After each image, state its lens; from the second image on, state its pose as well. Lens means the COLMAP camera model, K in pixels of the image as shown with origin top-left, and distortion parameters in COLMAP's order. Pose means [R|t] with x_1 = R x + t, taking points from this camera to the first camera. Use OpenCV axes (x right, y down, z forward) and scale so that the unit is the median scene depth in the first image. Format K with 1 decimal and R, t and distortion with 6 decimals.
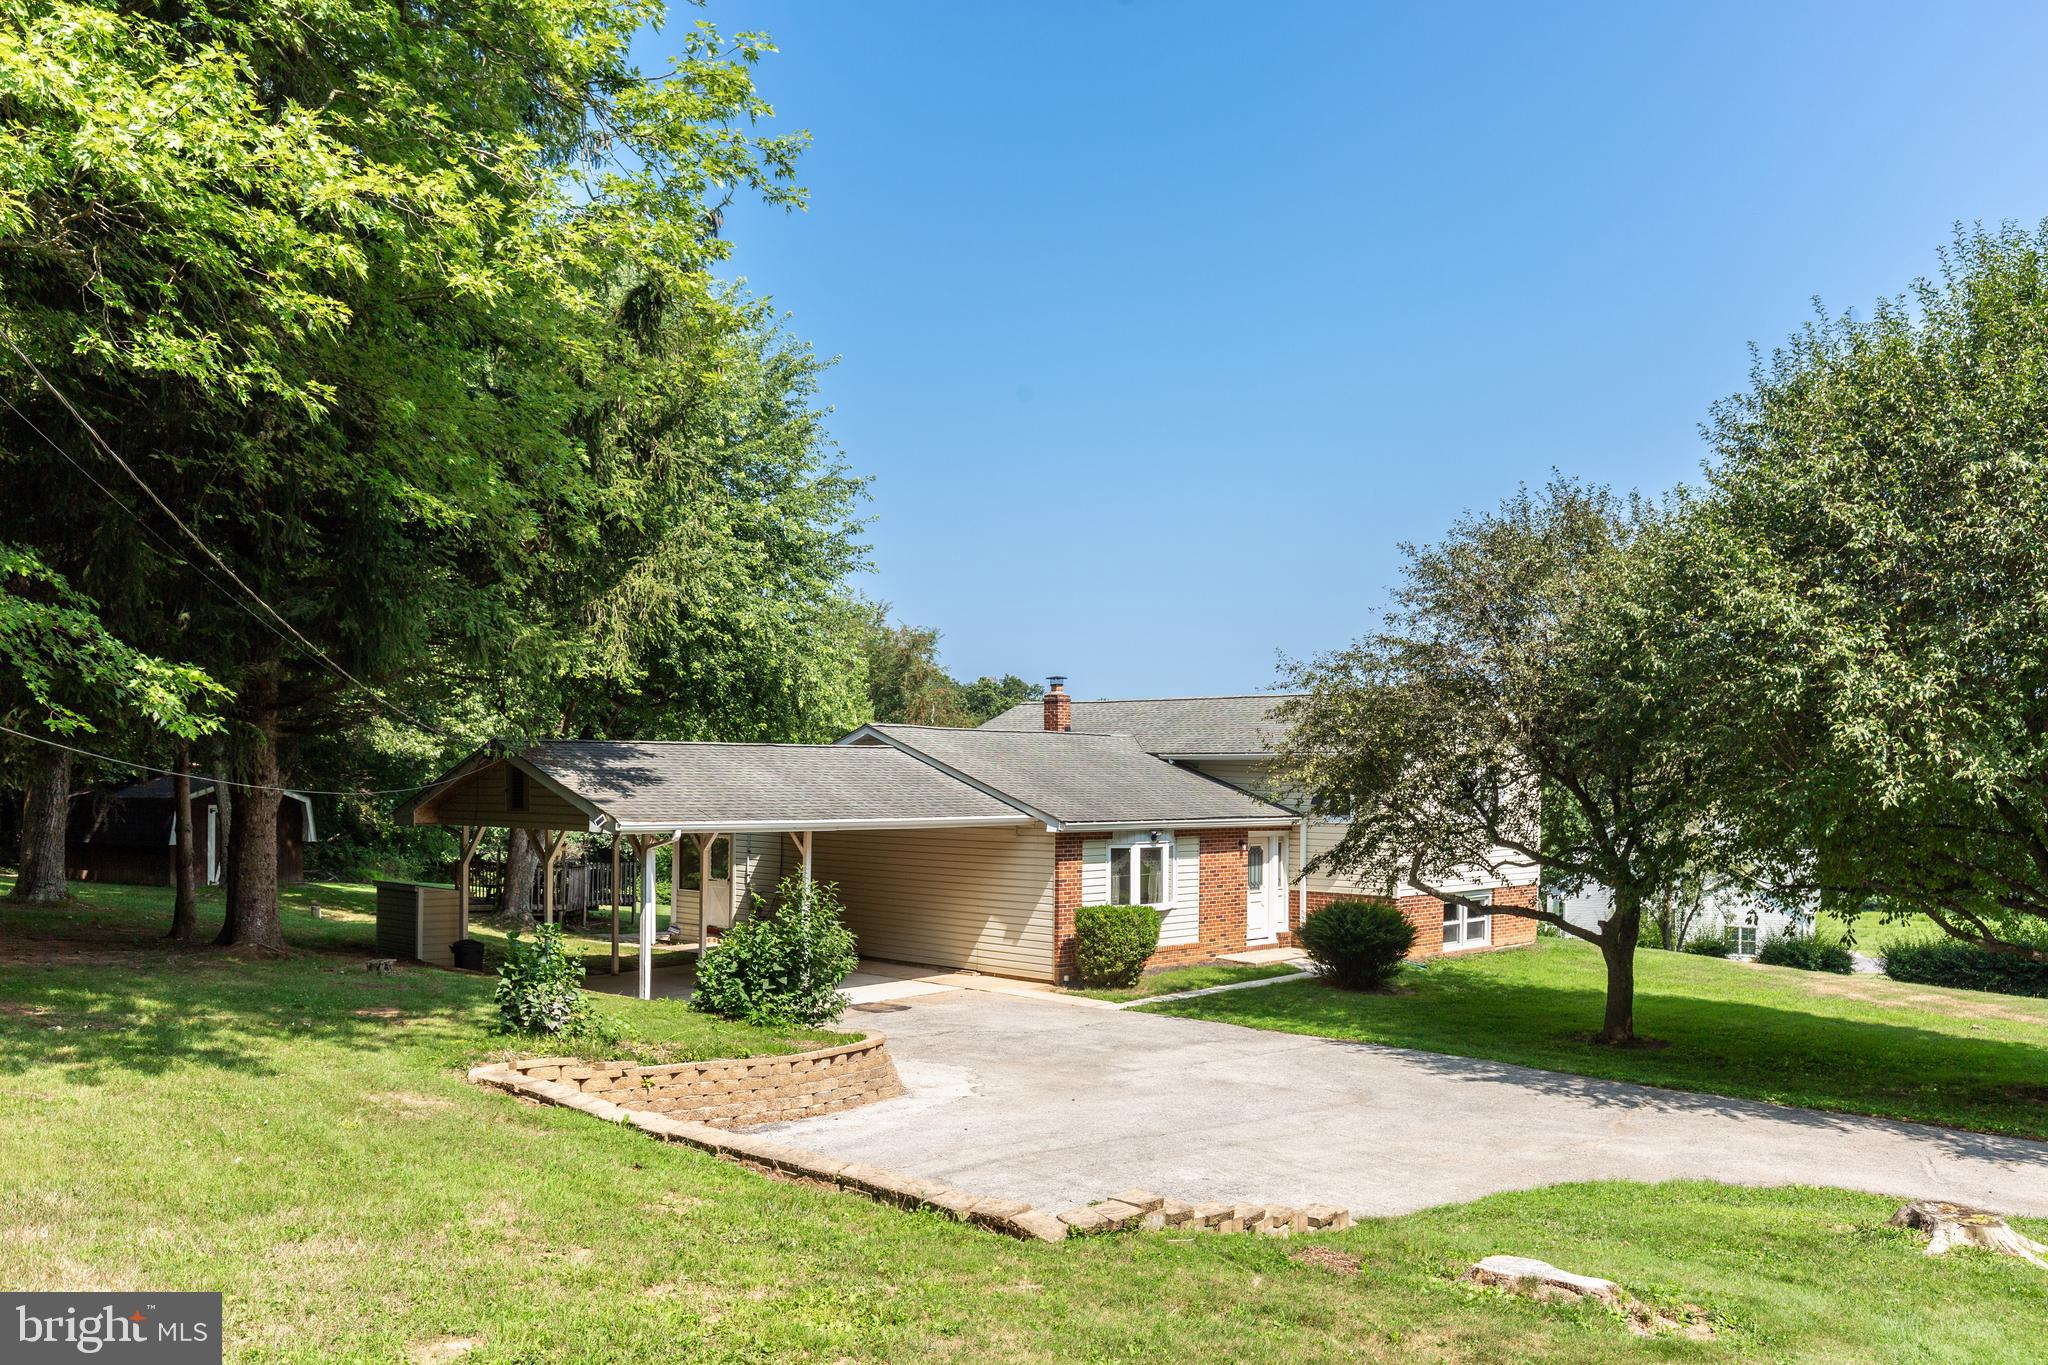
lens RADIAL K [[1652.9, 0, 1017.6], [0, 1652.9, 810.1], [0, 0, 1]] dist [0.000692, 0.005143]
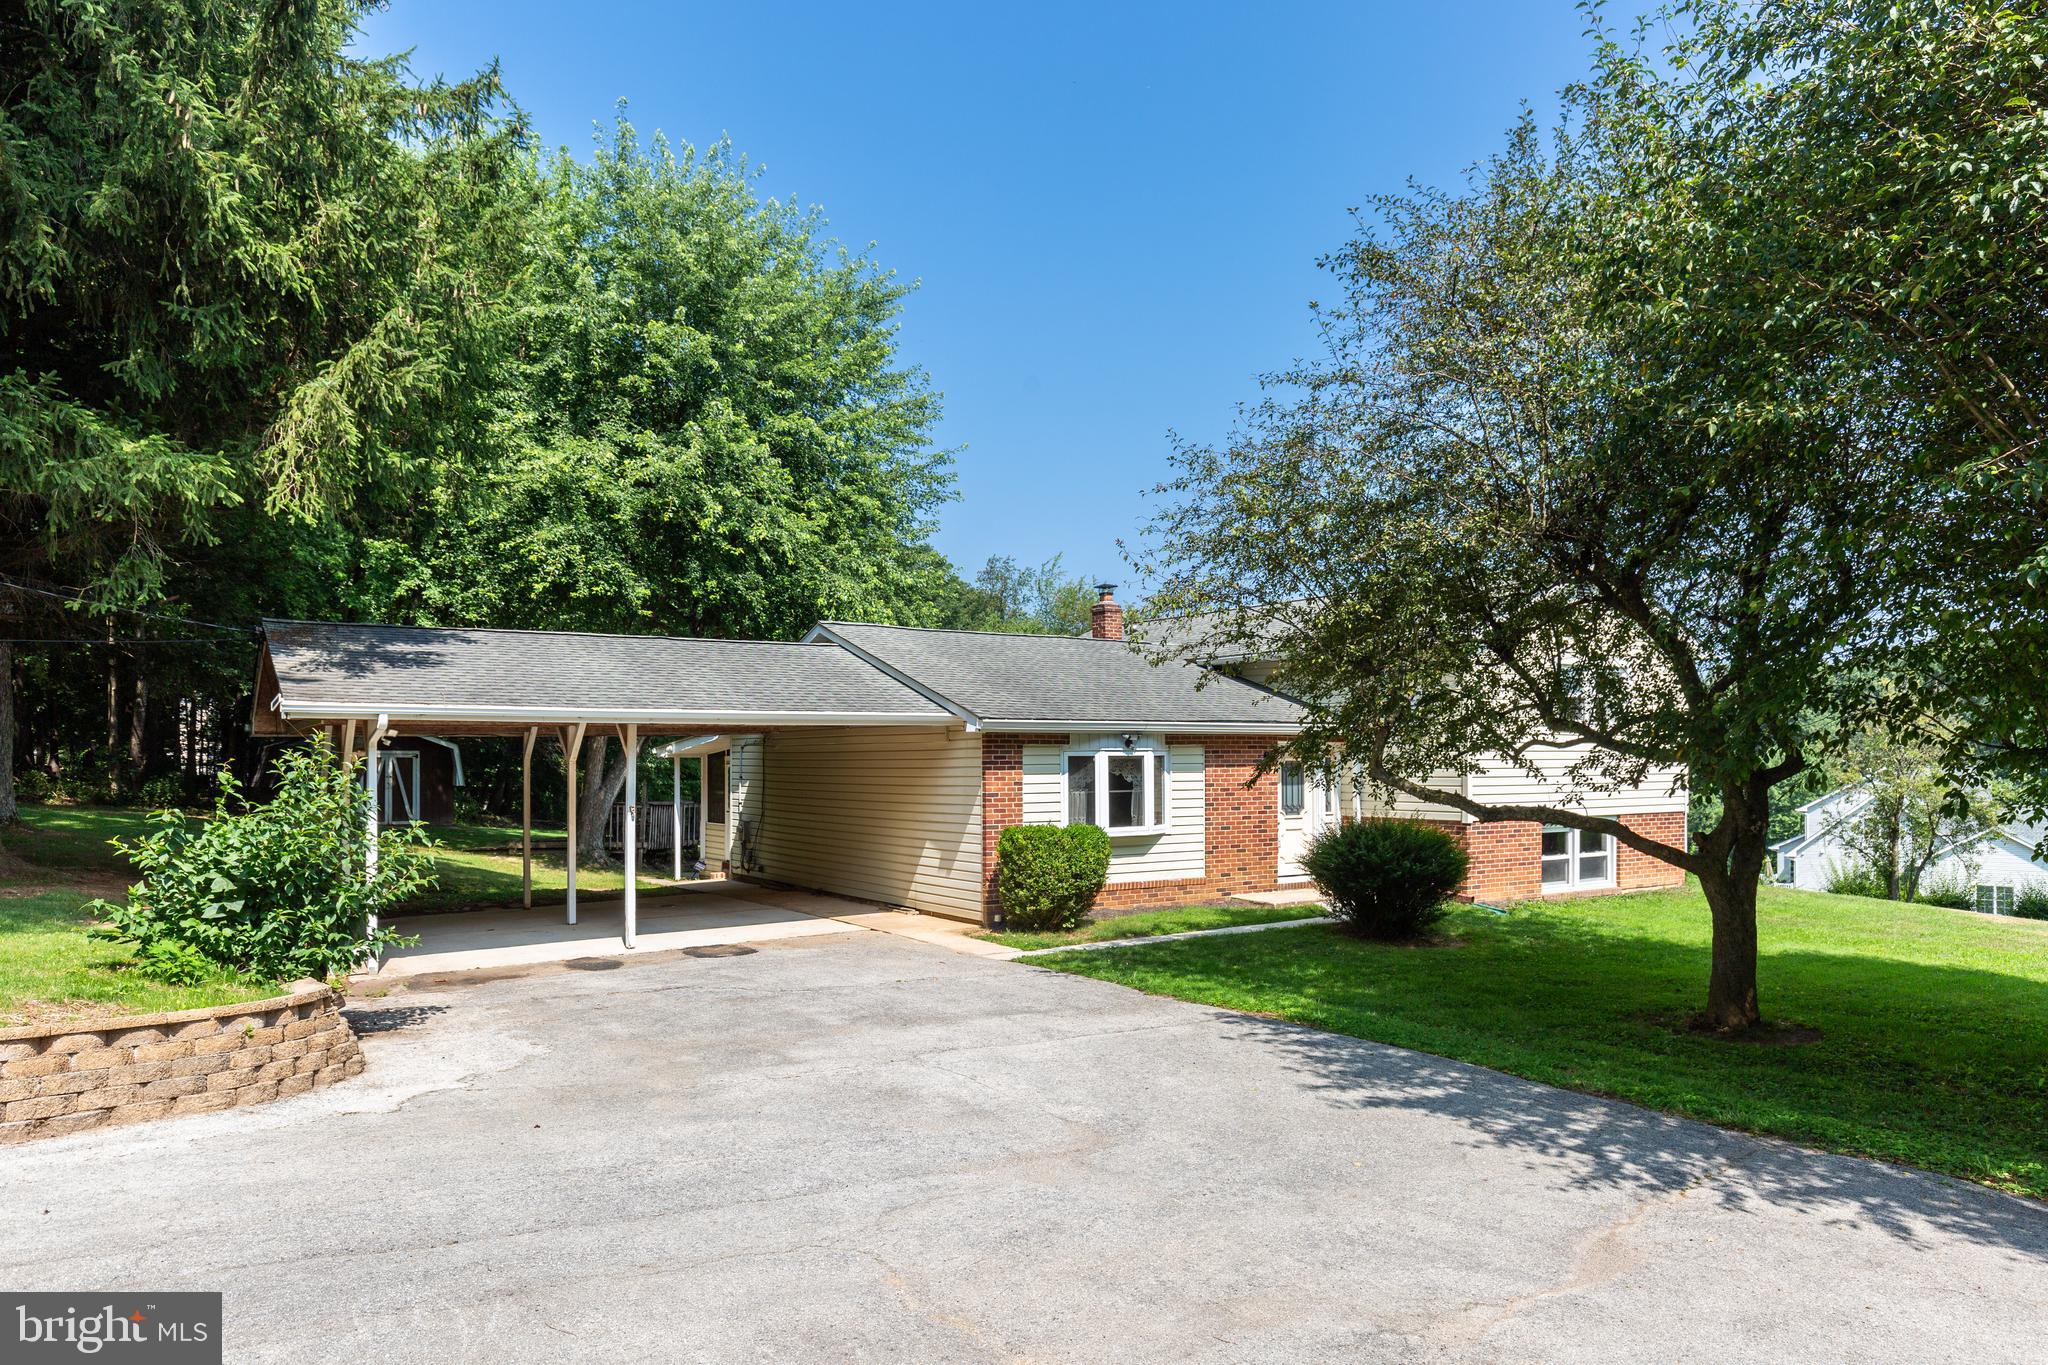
lens RADIAL K [[1327.0, 0, 1025.7], [0, 1327.0, 773.7], [0, 0, 1]] dist [0.003783, 0.000430]
pose [[0.975733, -0.010333, -0.218718, 0.181632], [0.007081, 0.999853, -0.015646, 0.042686], [0.218847, 0.013717, 0.975663, 0.384068]]
